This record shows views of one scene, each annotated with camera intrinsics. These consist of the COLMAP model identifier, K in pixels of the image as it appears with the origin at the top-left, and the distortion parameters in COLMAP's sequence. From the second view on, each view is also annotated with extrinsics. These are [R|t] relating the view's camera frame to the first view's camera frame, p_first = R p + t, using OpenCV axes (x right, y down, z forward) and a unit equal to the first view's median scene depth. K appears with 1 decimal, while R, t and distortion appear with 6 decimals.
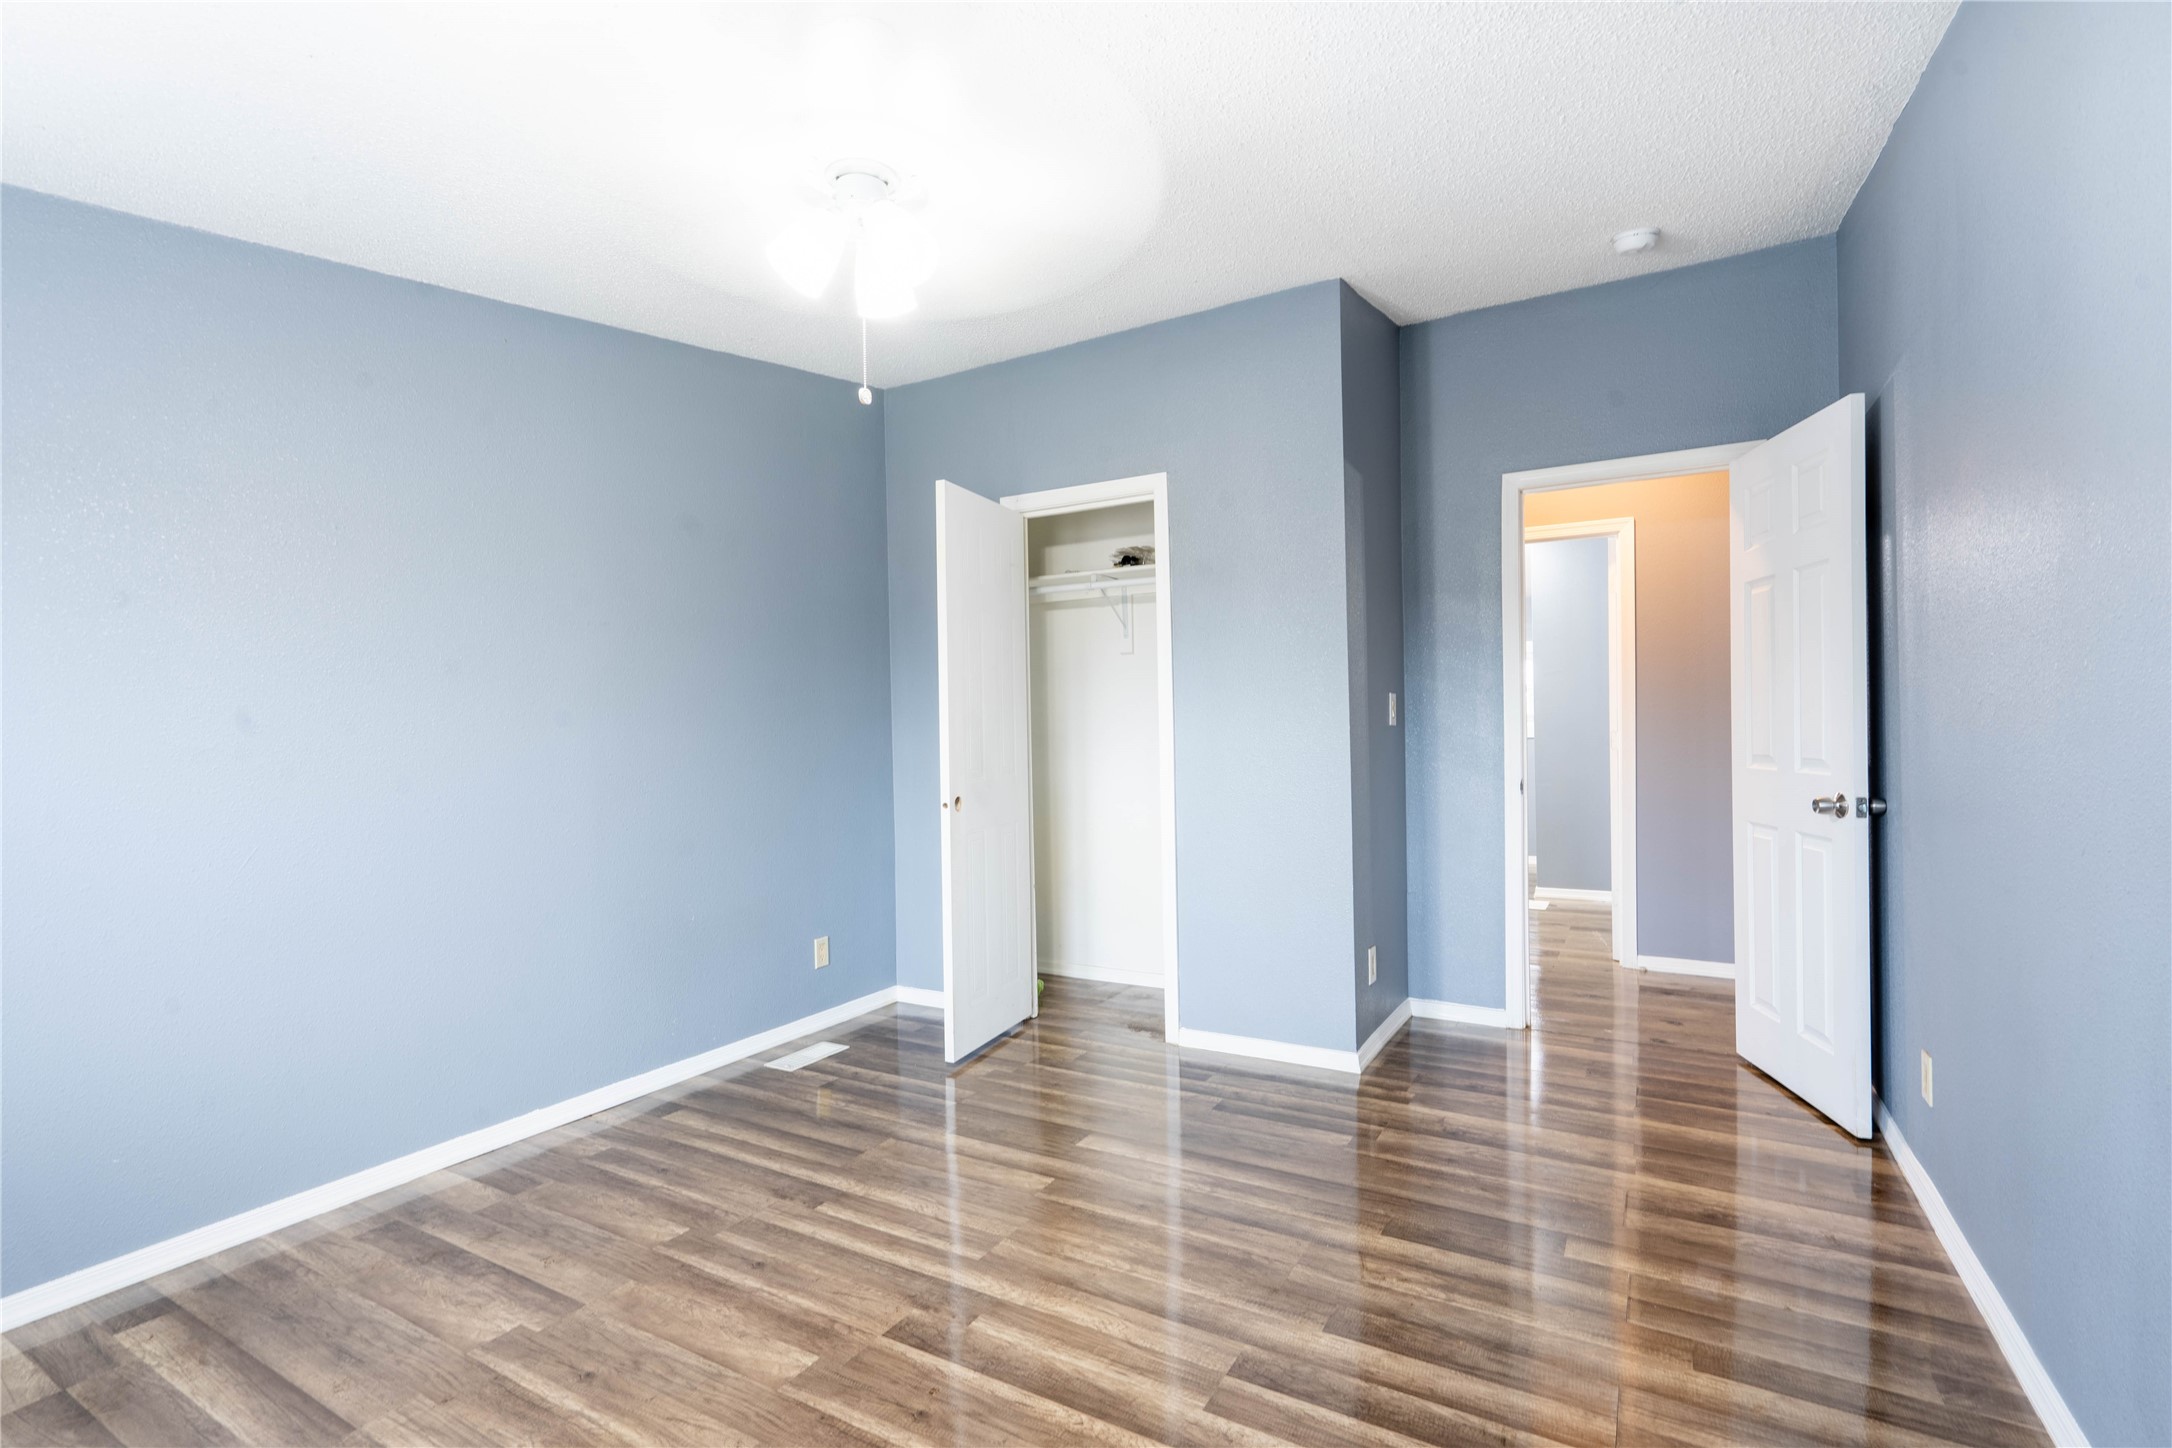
lens RADIAL K [[982.1, 0, 1082.7], [0, 982.1, 710.2], [0, 0, 1]] dist [-0.002064, 0.000263]
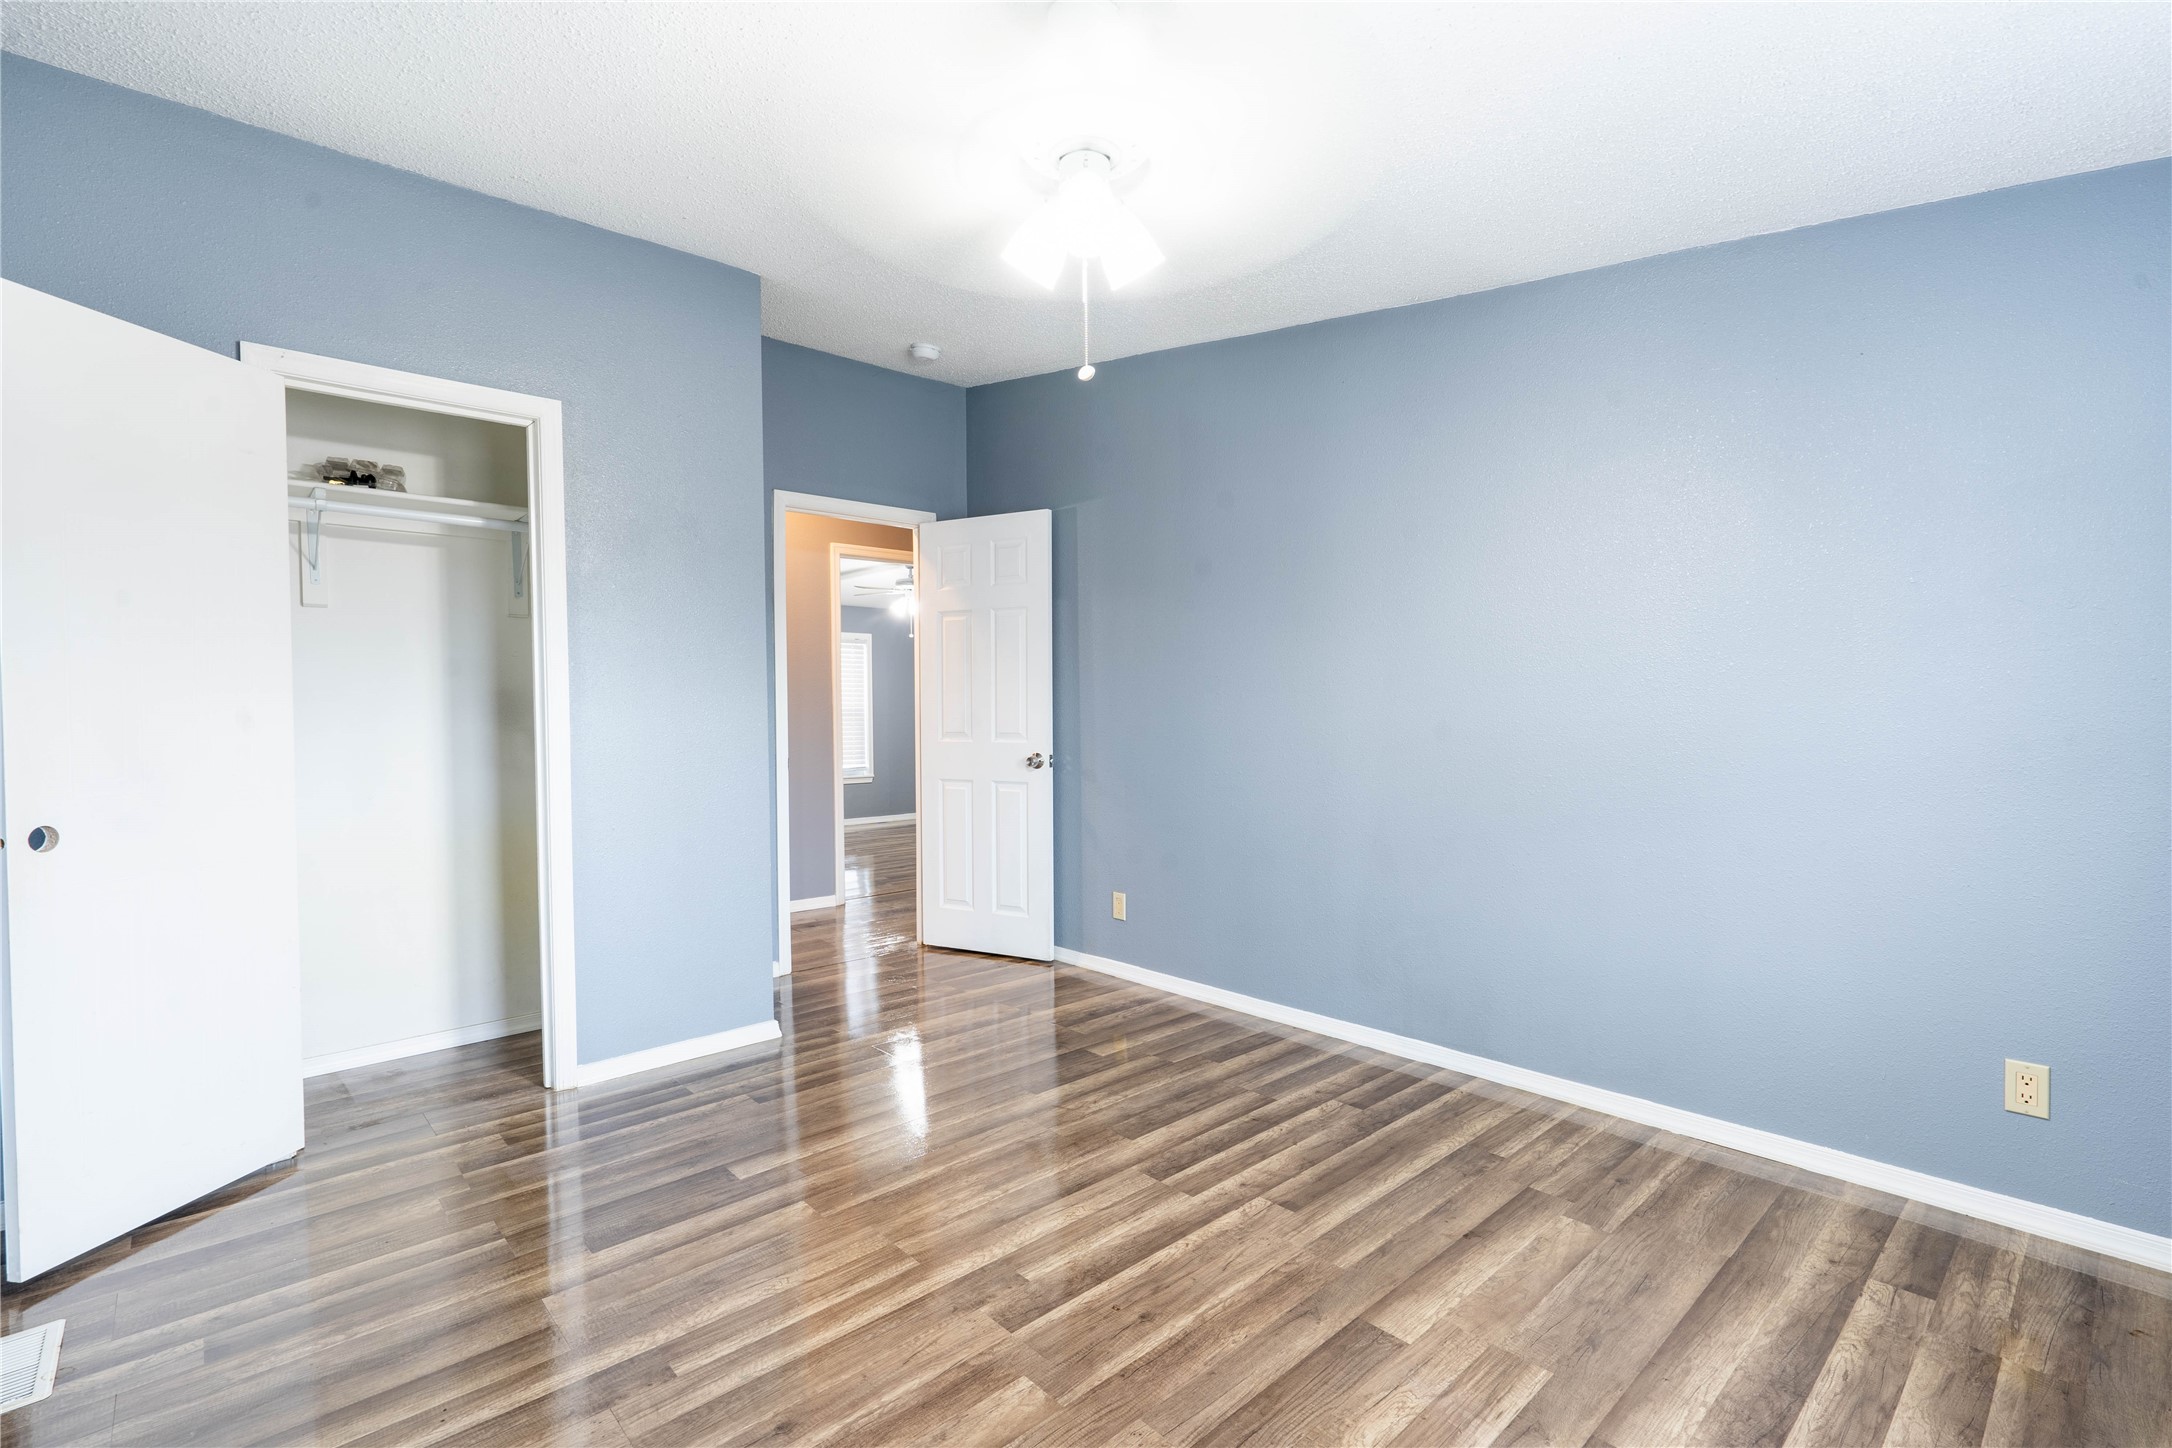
lens RADIAL K [[982.1, 0, 1078.7], [0, 982.1, 696.4], [0, 0, 1]] dist [-0.002064, 0.000263]
pose [[0.302895, 0.024080, 0.952720, -1.008927], [-0.015571, 0.999672, -0.020316, 0.029130], [-0.952897, -0.008681, 0.303170, 0.588642]]
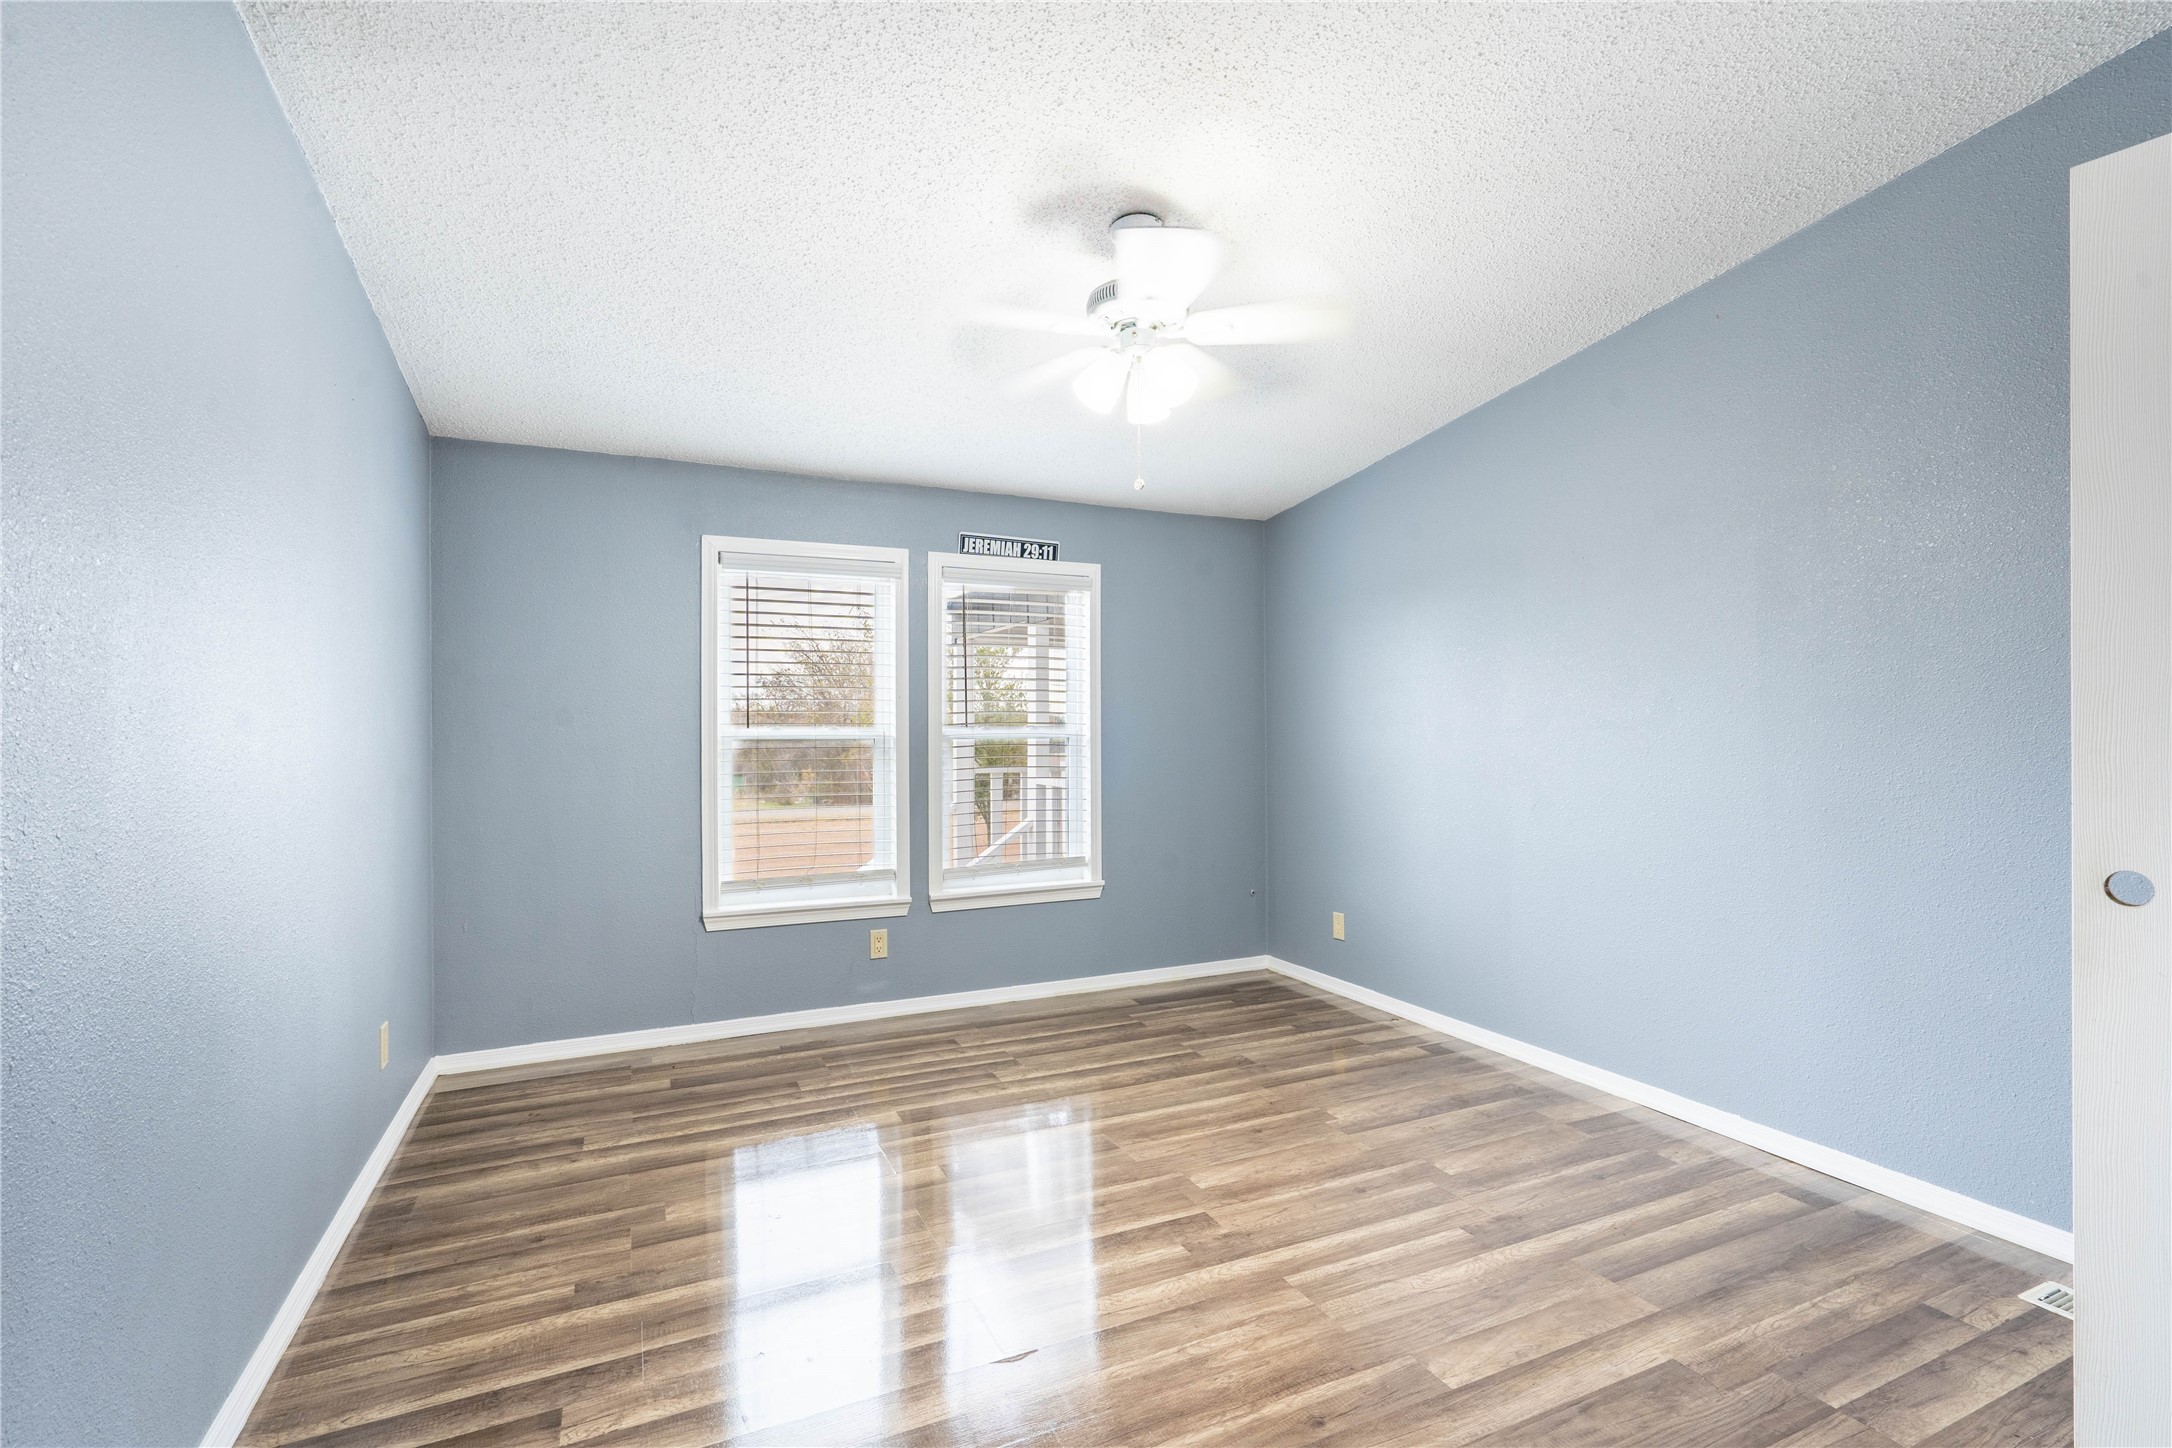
lens RADIAL K [[982.1, 0, 1080.1], [0, 982.1, 718.9], [0, 0, 1]] dist [-0.002064, 0.000263]
pose [[-0.573039, 0.012633, -0.819431, 0.811176], [0.032875, 0.999431, -0.007582, 0.015228], [0.818868, -0.031284, -0.573128, 1.449148]]
